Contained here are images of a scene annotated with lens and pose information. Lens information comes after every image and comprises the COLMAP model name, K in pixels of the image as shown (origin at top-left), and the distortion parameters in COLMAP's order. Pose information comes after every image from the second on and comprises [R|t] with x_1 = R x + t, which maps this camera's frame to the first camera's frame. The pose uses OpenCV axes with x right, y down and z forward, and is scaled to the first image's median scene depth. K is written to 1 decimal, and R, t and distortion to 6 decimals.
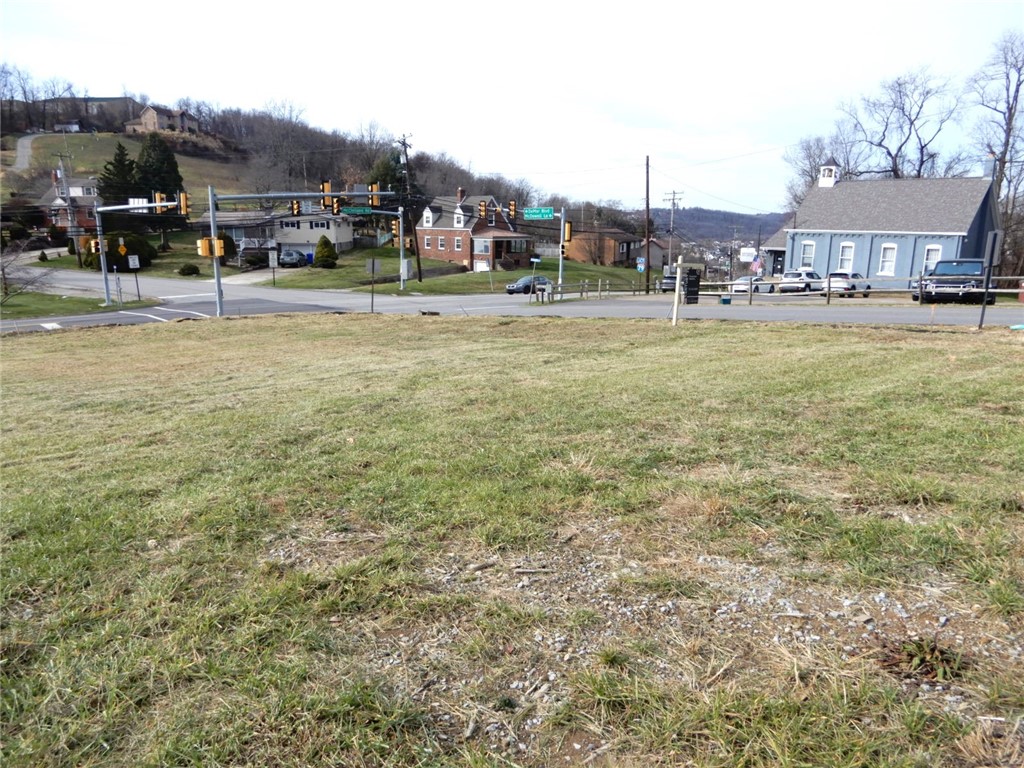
lens RADIAL K [[731.4, 0, 517.0], [0, 731.4, 387.3], [0, 0, 1]] dist [0.005349, -0.001205]
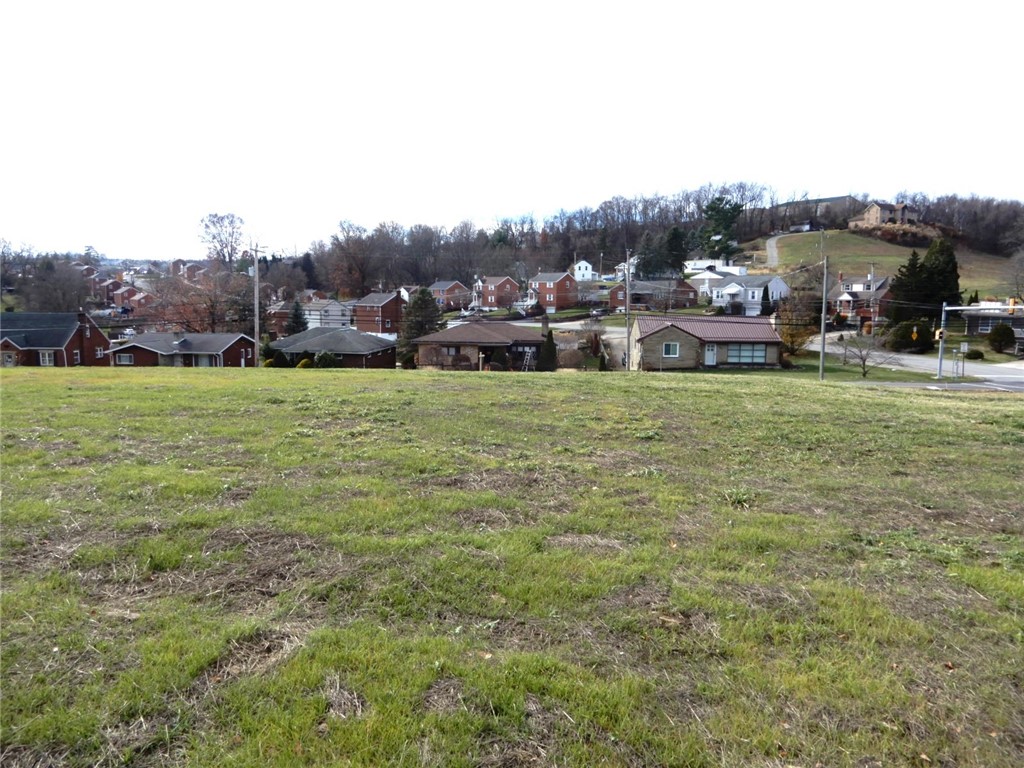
lens RADIAL K [[731.4, 0, 510.2], [0, 731.4, 380.1], [0, 0, 1]] dist [0.005349, -0.001205]
pose [[0.652251, 0.086431, -0.753060, -0.033895], [-0.175196, 0.983767, -0.038833, 0.046008], [0.737479, 0.157262, 0.656805, -0.260525]]
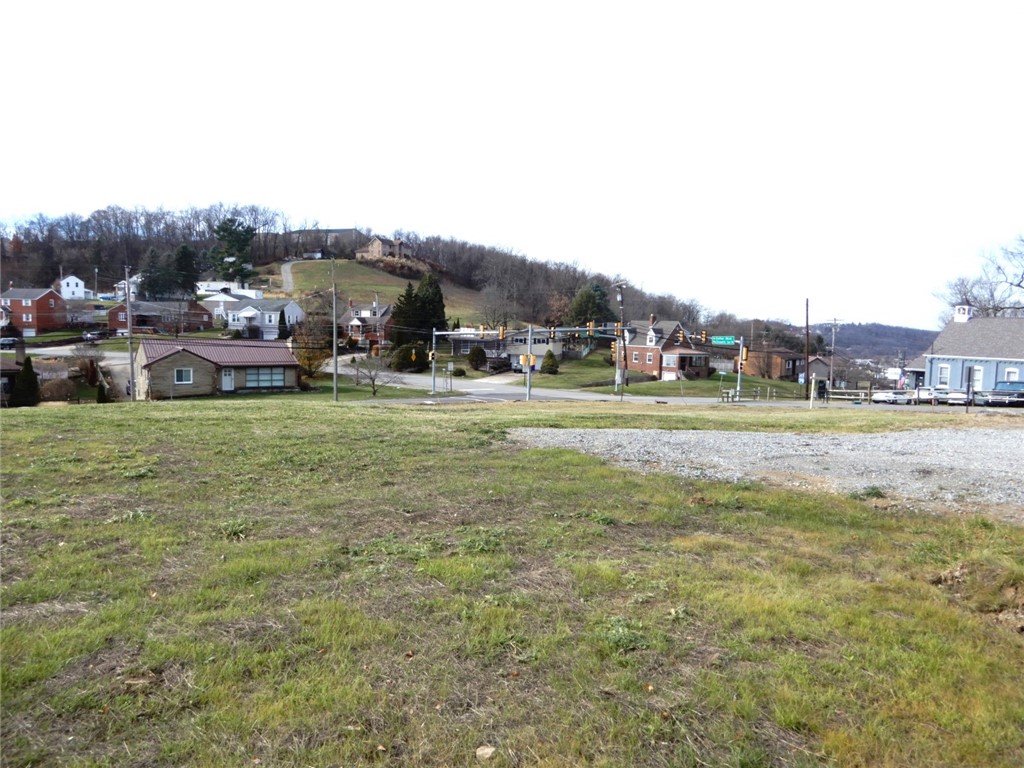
lens RADIAL K [[731.4, 0, 512.3], [0, 731.4, 381.4], [0, 0, 1]] dist [0.005349, -0.001205]
pose [[0.974764, 0.032231, -0.220897, -0.031697], [-0.066161, 0.986776, -0.147972, 0.045343], [0.213207, 0.158852, 0.964007, -0.258820]]
